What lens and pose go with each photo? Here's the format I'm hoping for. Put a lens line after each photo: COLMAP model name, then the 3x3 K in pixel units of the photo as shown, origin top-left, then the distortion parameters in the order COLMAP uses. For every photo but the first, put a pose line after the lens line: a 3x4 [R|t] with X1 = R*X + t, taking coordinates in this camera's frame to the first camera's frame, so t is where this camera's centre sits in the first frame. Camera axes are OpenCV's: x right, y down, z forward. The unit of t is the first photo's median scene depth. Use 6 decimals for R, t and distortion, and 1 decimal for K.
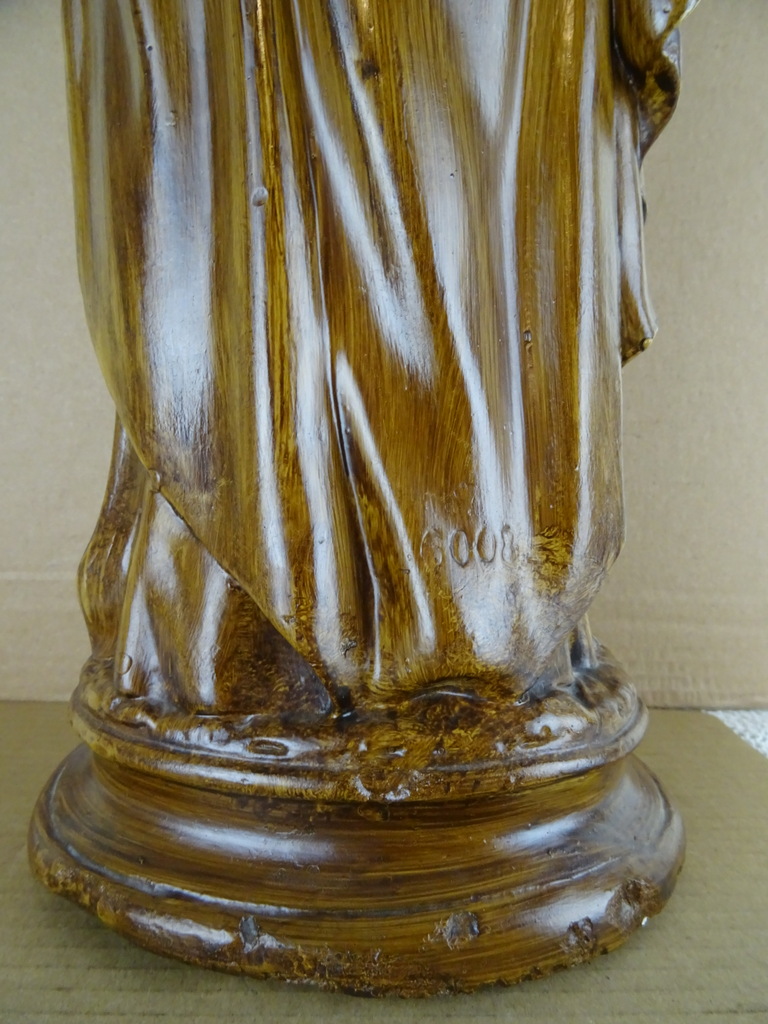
lens RADIAL K [[738.1, 0, 381.1], [0, 738.1, 517.7], [0, 0, 1]] dist [-0.003343, -0.011906]
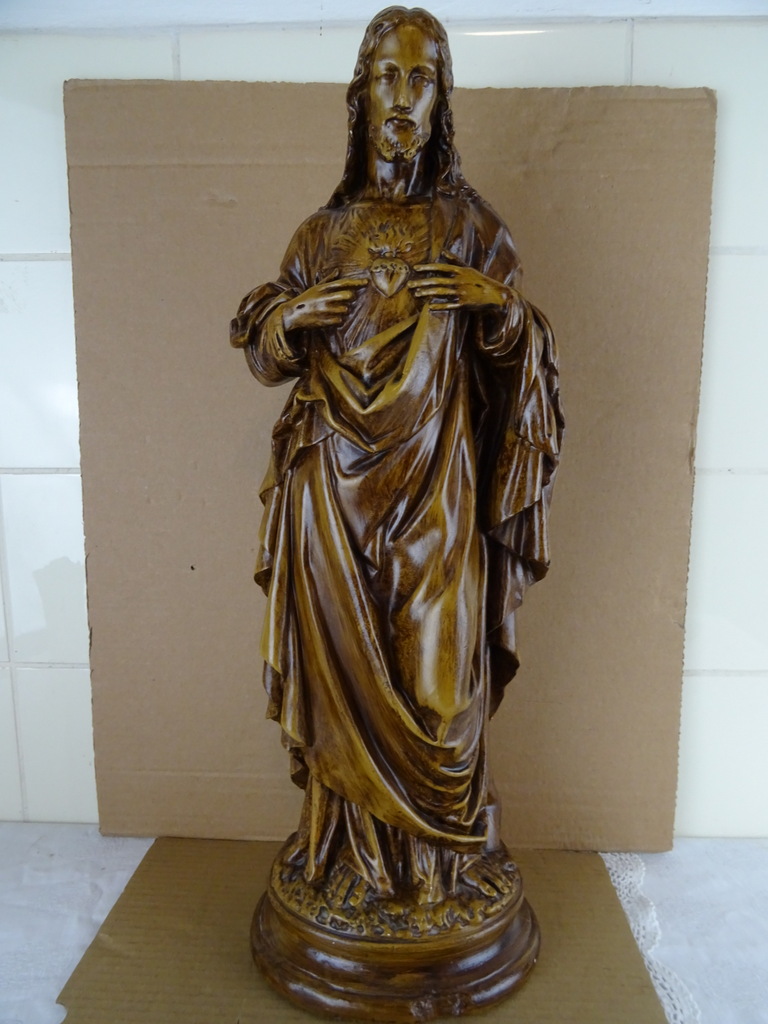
lens RADIAL K [[738.1, 0, 376.3], [0, 738.1, 512.5], [0, 0, 1]] dist [-0.003343, -0.011906]
pose [[0.997477, -0.008050, -0.070533, 0.058675], [0.011224, 0.998937, 0.044712, -1.107579], [0.070098, -0.045391, 0.996507, -1.322198]]
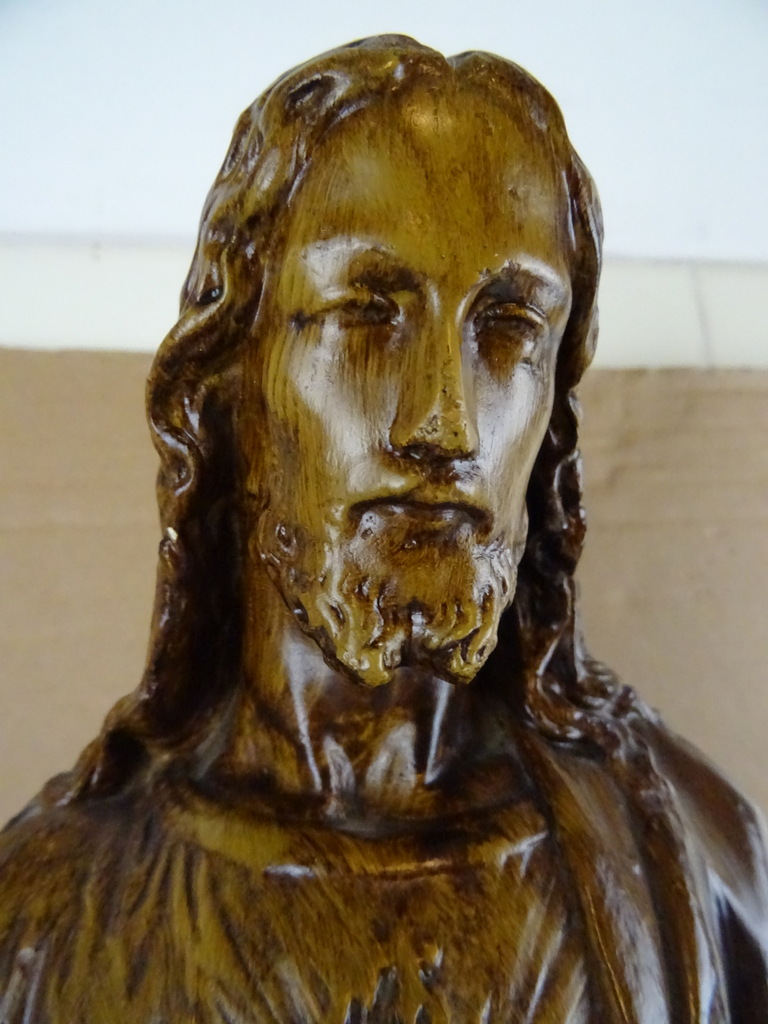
lens RADIAL K [[738.1, 0, 386.4], [0, 738.1, 508.9], [0, 0, 1]] dist [-0.003343, -0.011906]
pose [[0.979560, -0.063604, 0.190832, -0.108366], [0.113732, 0.957621, -0.264625, -1.978194], [-0.165913, 0.280920, 0.945281, 0.350964]]
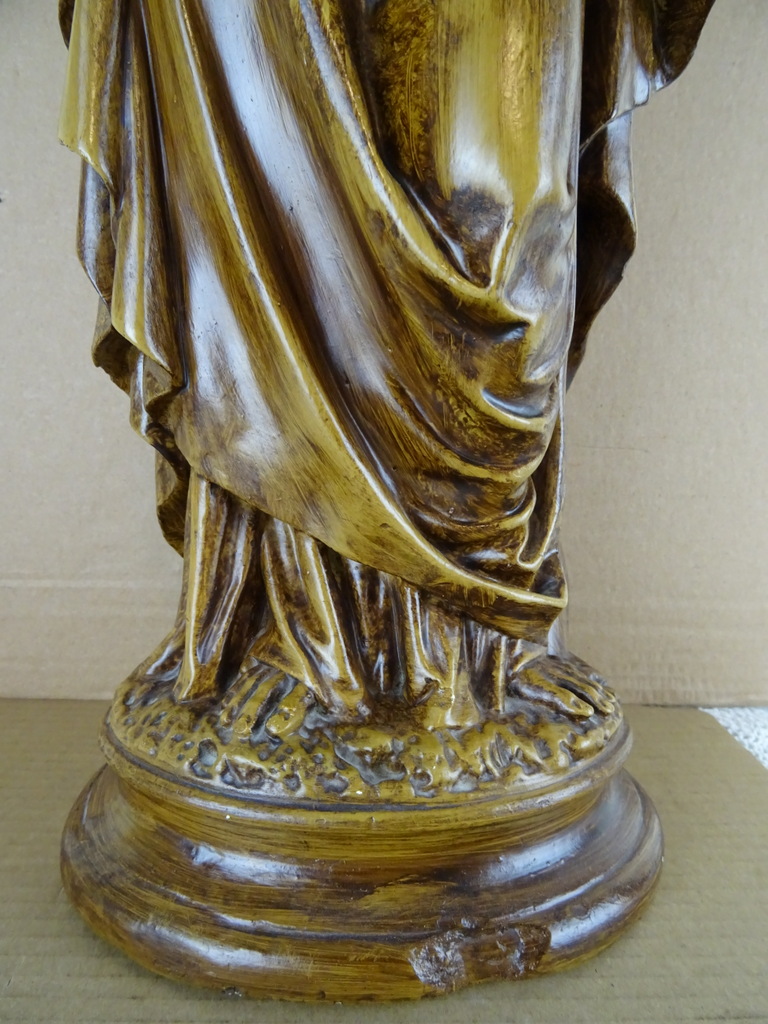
lens RADIAL K [[738.1, 0, 381.0], [0, 738.1, 517.3], [0, 0, 1]] dist [-0.003343, -0.011906]
pose [[0.999999, 0.000873, 0.001145, -0.044779], [-0.000950, 0.997631, 0.068784, -0.149226], [-0.001083, -0.068785, 0.997631, -0.074660]]
